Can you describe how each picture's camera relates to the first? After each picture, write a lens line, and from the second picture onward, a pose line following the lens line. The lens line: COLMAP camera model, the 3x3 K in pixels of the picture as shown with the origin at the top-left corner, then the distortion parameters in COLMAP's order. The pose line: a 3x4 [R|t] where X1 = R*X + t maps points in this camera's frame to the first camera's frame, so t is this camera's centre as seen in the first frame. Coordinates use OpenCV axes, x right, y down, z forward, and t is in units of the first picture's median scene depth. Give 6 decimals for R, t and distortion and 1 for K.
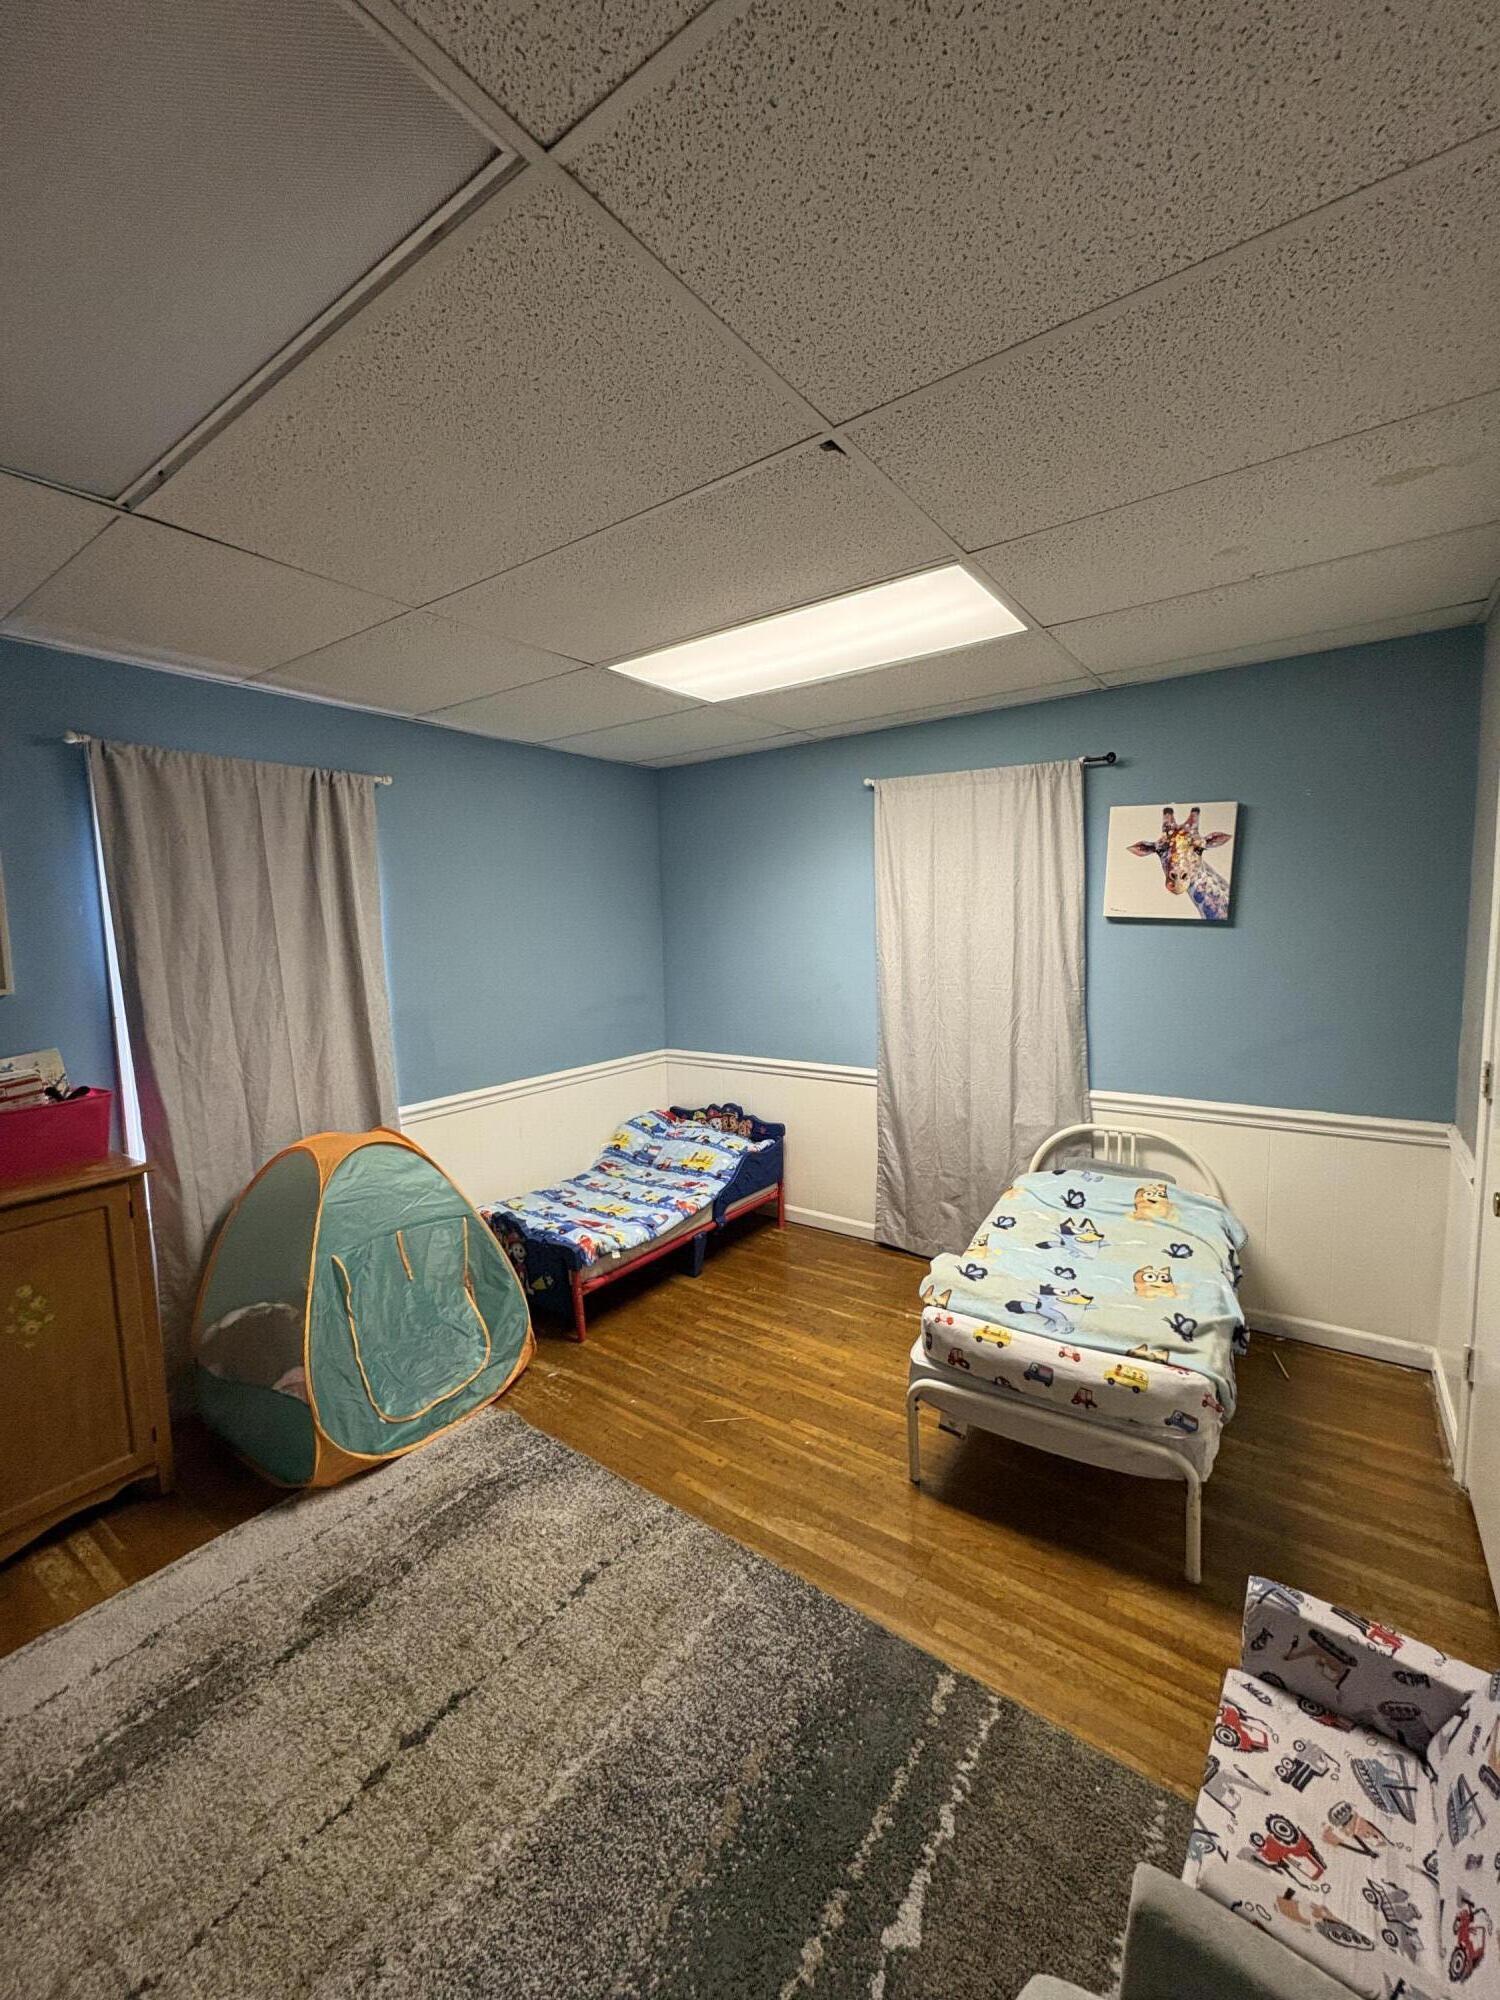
lens RADIAL K [[796.5, 0, 751.4], [0, 796.5, 1002.1], [0, 0, 1]] dist [0.001188, 0.000187]
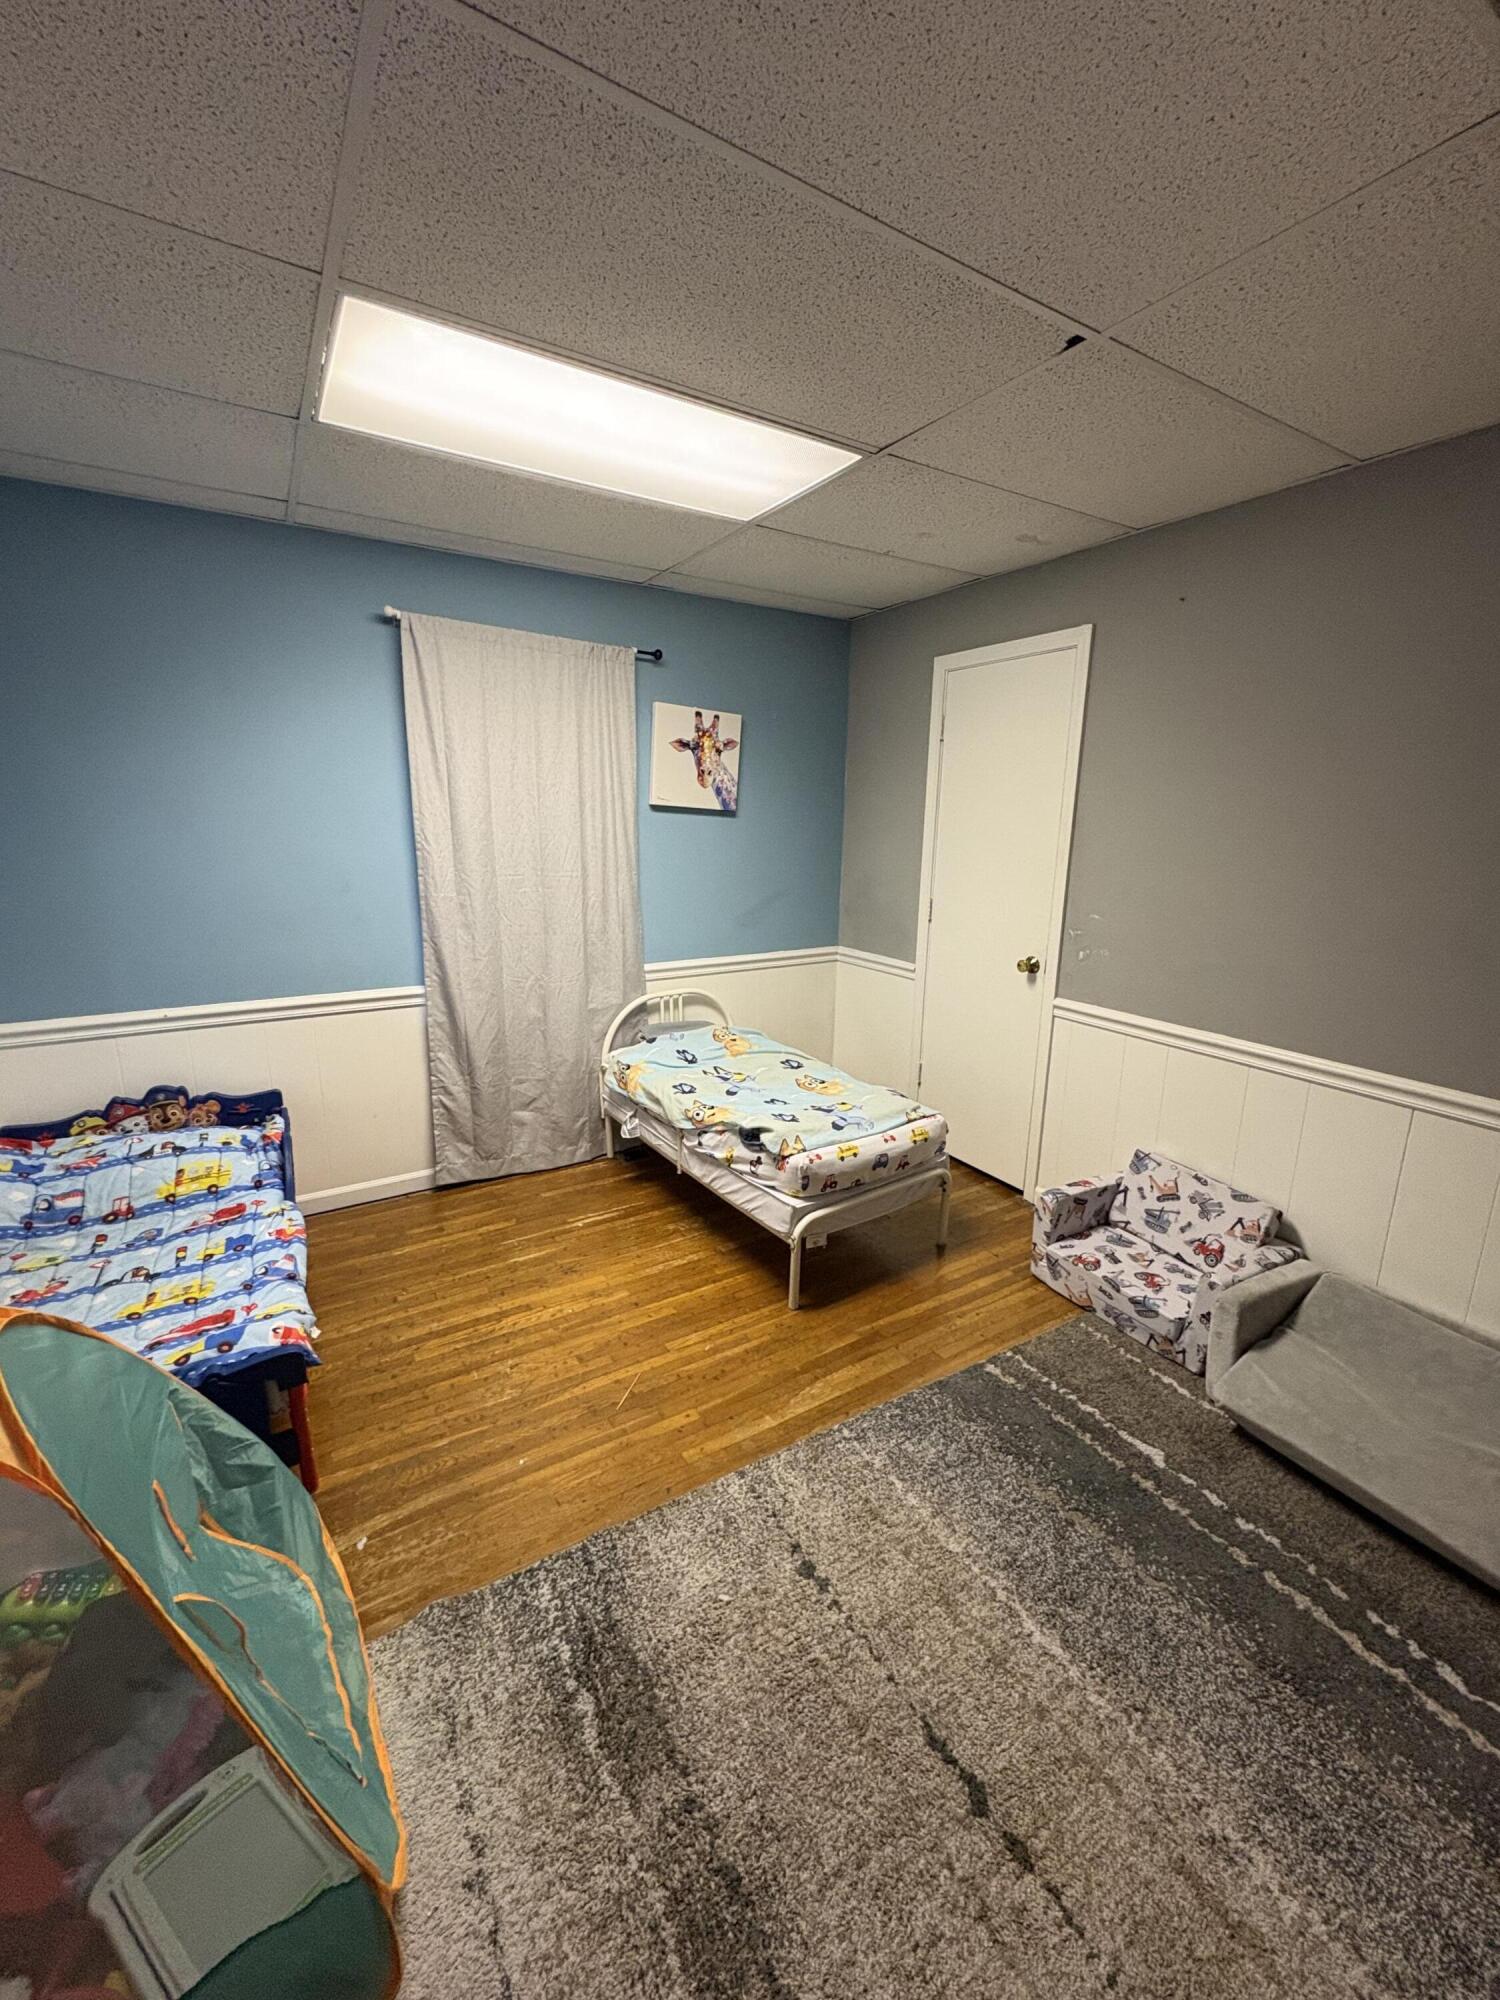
lens RADIAL K [[796.5, 0, 747.2], [0, 796.5, 999.8], [0, 0, 1]] dist [0.001188, 0.000187]
pose [[0.388365, -0.180183, 0.903718, -0.584741], [0.071297, 0.983633, 0.165477, -0.015610], [-0.918743, 0.000167, 0.394855, 0.473868]]
